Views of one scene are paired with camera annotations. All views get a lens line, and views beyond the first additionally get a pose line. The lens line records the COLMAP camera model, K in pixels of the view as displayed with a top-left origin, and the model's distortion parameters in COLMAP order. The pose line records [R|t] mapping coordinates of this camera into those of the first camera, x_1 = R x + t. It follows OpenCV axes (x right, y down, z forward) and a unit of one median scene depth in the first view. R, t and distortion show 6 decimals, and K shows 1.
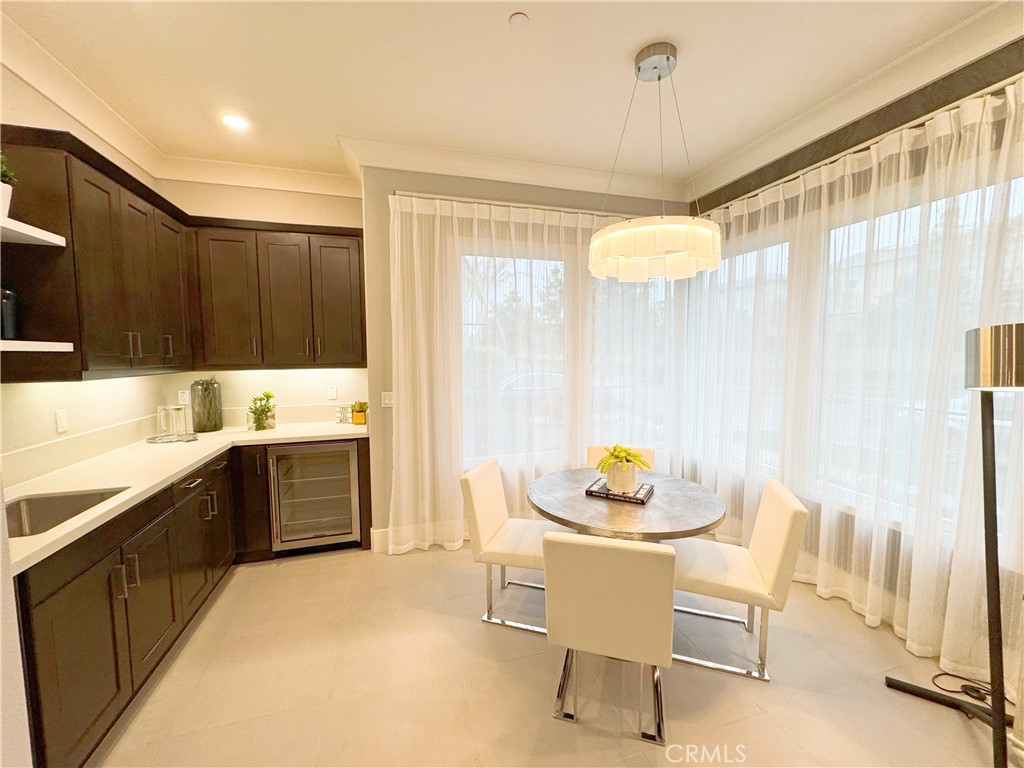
lens RADIAL K [[407.8, 0, 512.4], [0, 407.8, 382.1], [0, 0, 1]] dist [-0.002253, 0.000142]
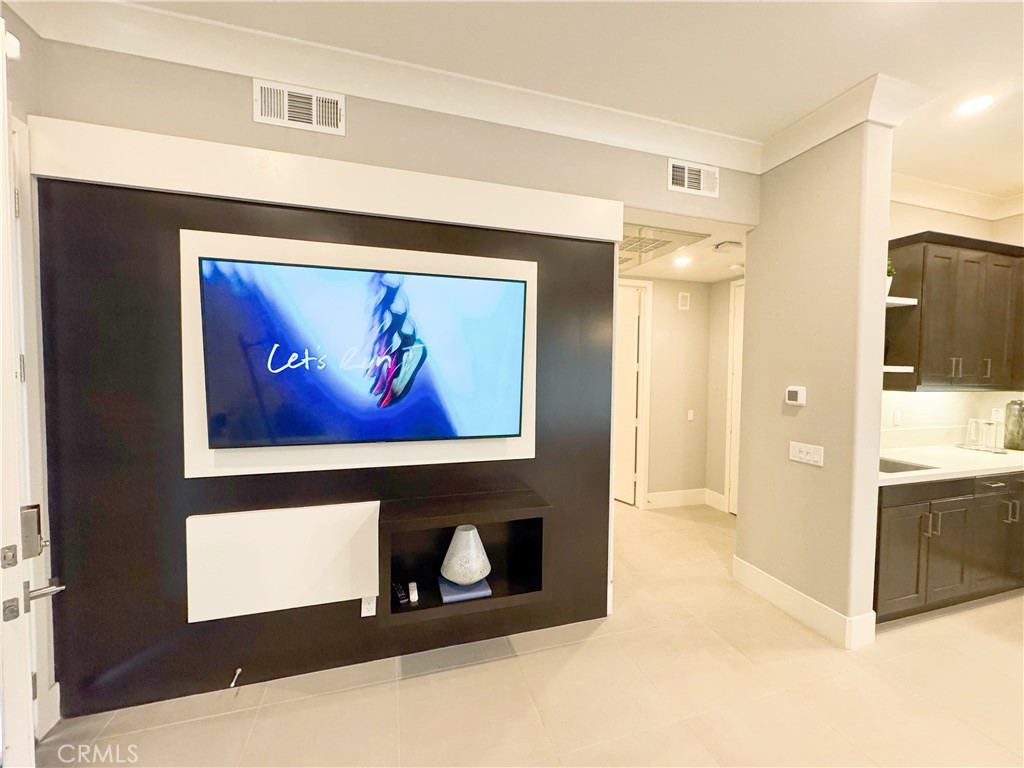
lens RADIAL K [[407.8, 0, 512.4], [0, 407.8, 382.1], [0, 0, 1]] dist [-0.002253, 0.000142]
pose [[0.007067, 0.041914, -0.999096, 0.352415], [-0.086037, 0.995442, 0.041152, 0.022976], [0.996267, 0.085668, 0.010641, -0.410813]]
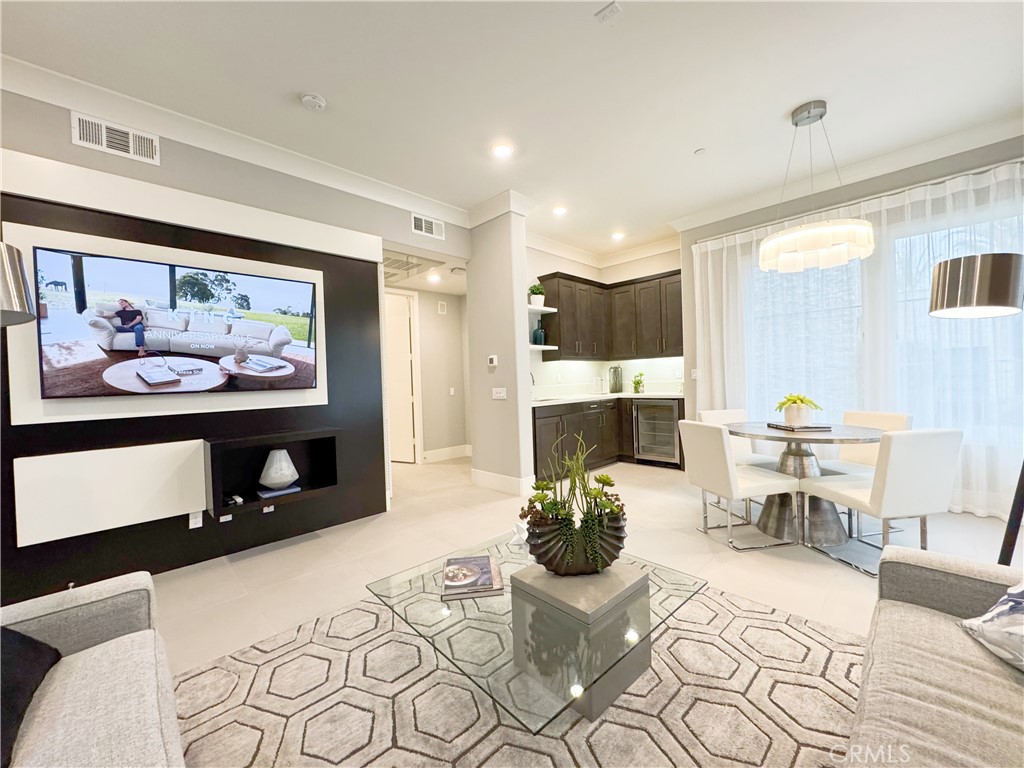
lens RADIAL K [[407.8, 0, 512.4], [0, 407.8, 382.1], [0, 0, 1]] dist [-0.002253, 0.000142]
pose [[0.472269, -0.002339, -0.881451, 0.945474], [-0.035221, 0.999148, -0.021522, 0.169613], [0.880750, 0.041210, 0.471785, -0.438026]]
